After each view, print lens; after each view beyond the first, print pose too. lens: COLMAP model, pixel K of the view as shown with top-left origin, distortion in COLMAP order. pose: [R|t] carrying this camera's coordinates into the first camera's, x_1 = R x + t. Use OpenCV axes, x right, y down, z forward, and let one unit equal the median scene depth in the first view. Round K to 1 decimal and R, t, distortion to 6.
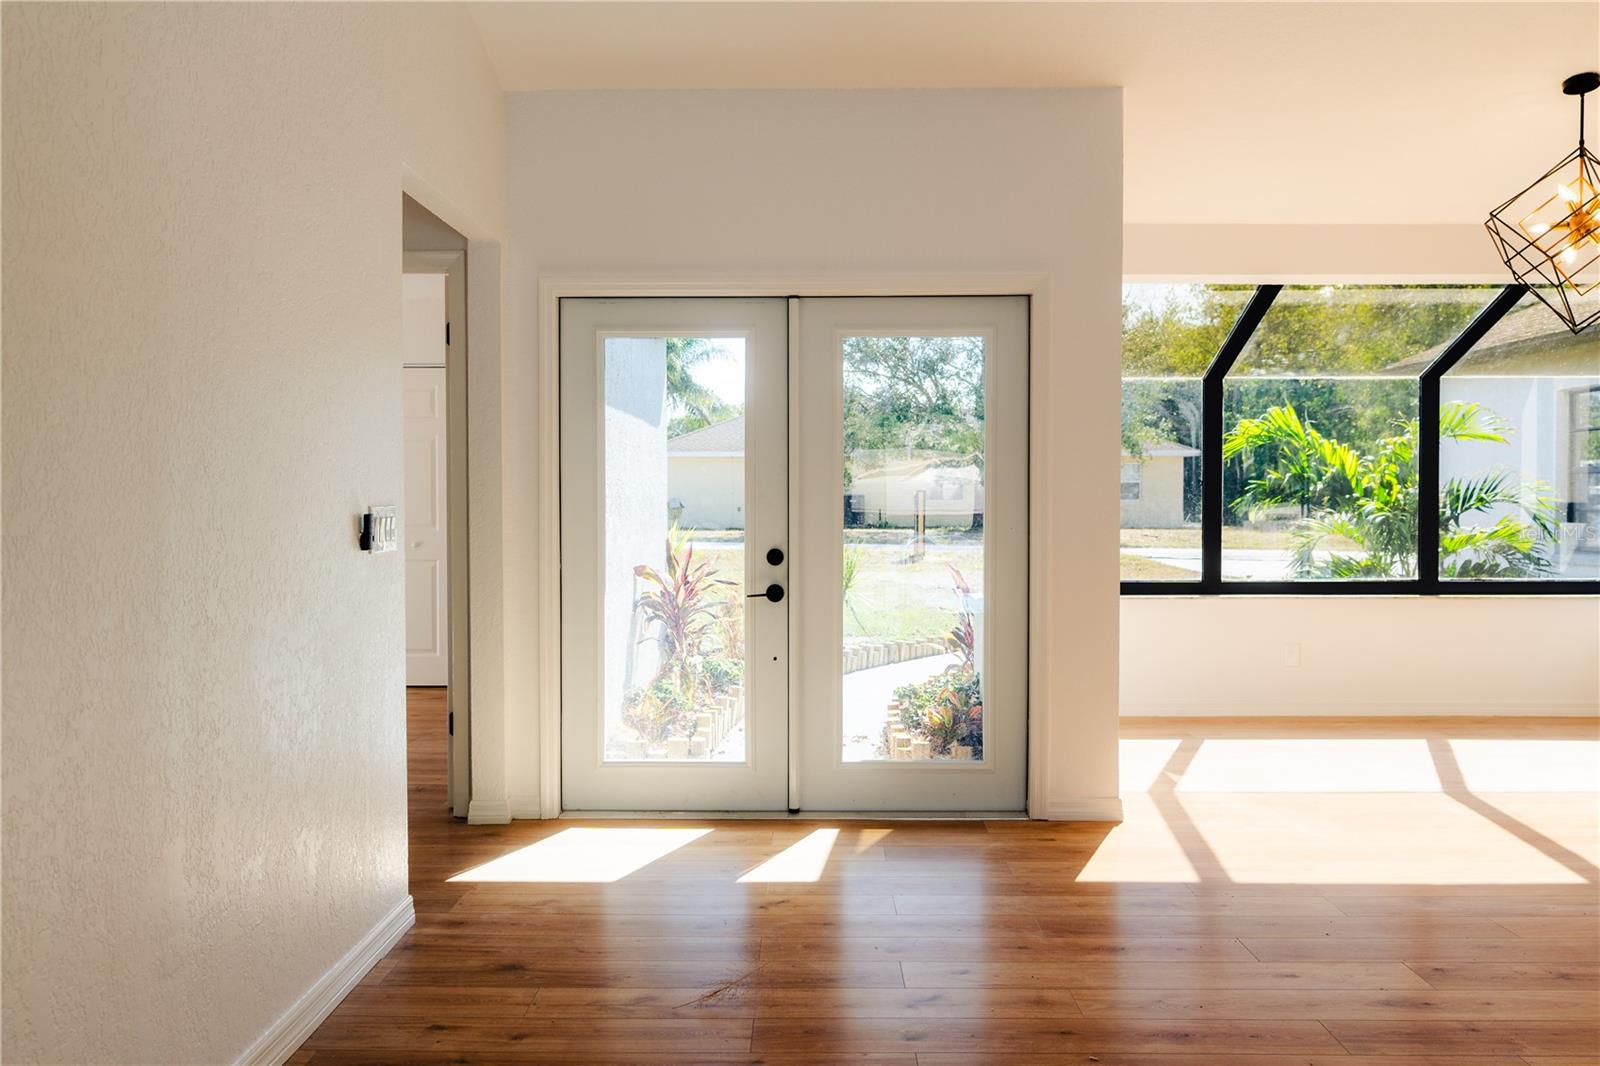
lens RADIAL K [[1328.8, 0, 793.6], [0, 1328.8, 519.8], [0, 0, 1]] dist [-0.003099, -0.004333]
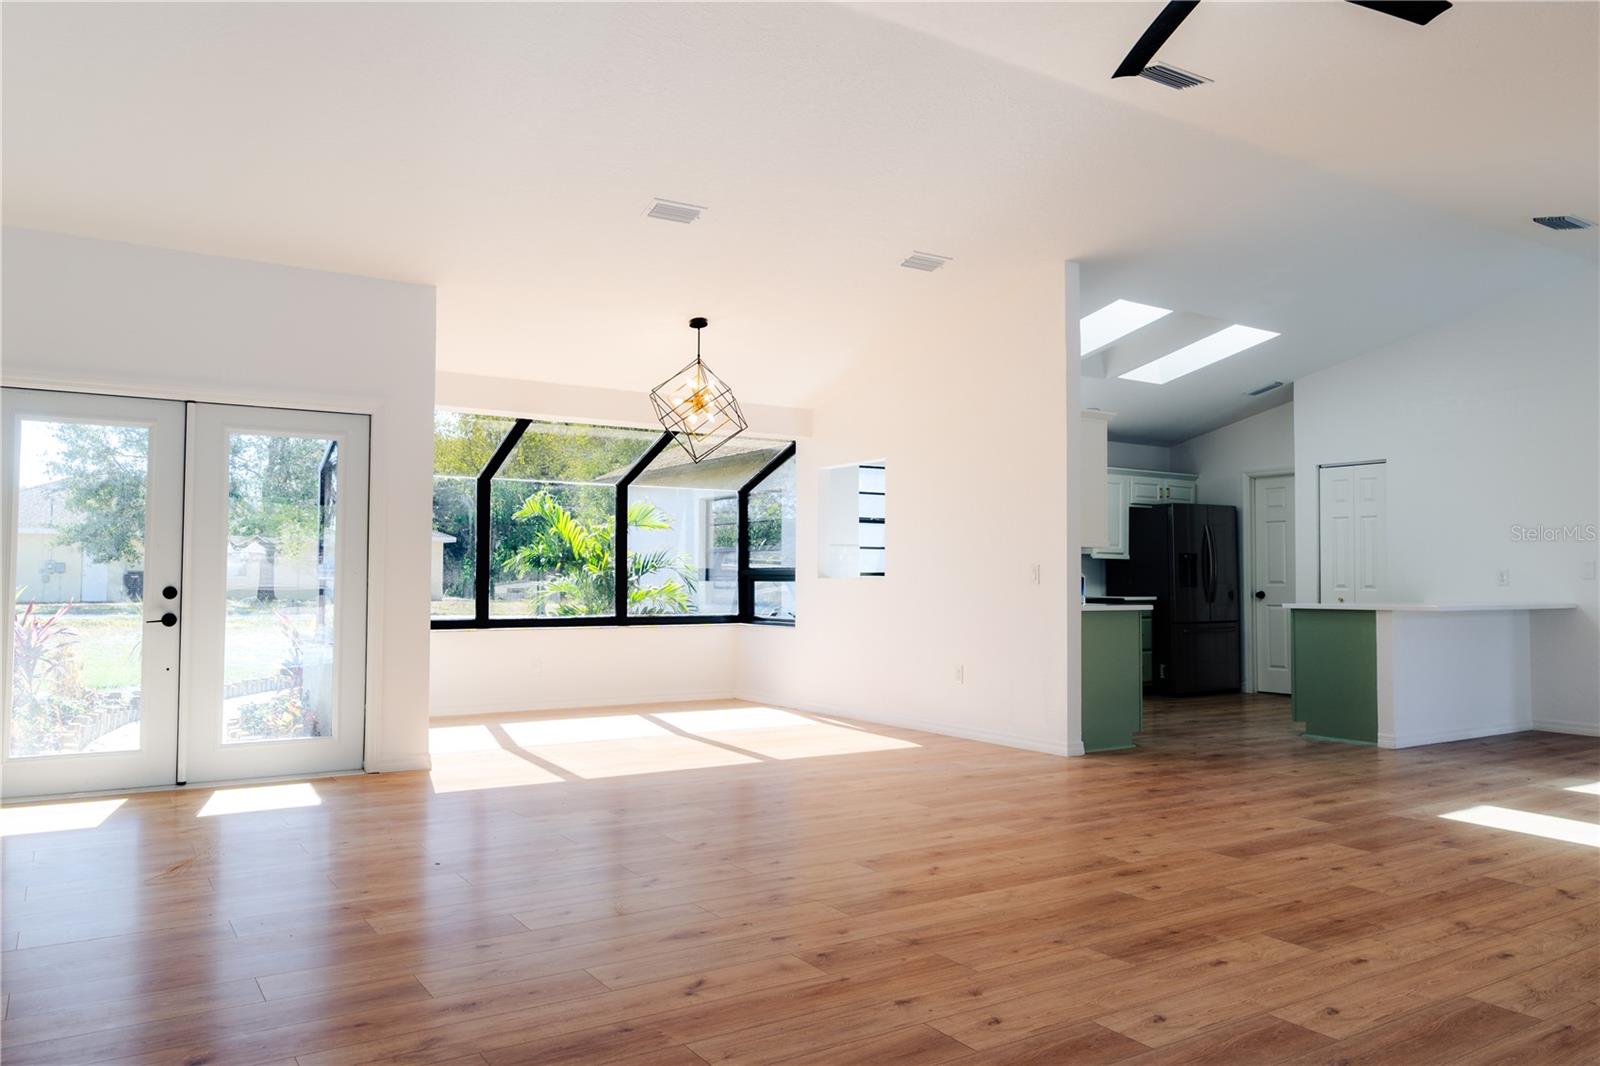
lens RADIAL K [[1125.7, 0, 833.6], [0, 1125.7, 545.0], [0, 0, 1]] dist [-0.007267, 0.003138]
pose [[0.809010, 0.018724, 0.587497, -0.097563], [0.011108, 0.998827, -0.047130, 0.028638], [-0.587690, 0.044655, 0.807853, -0.218447]]
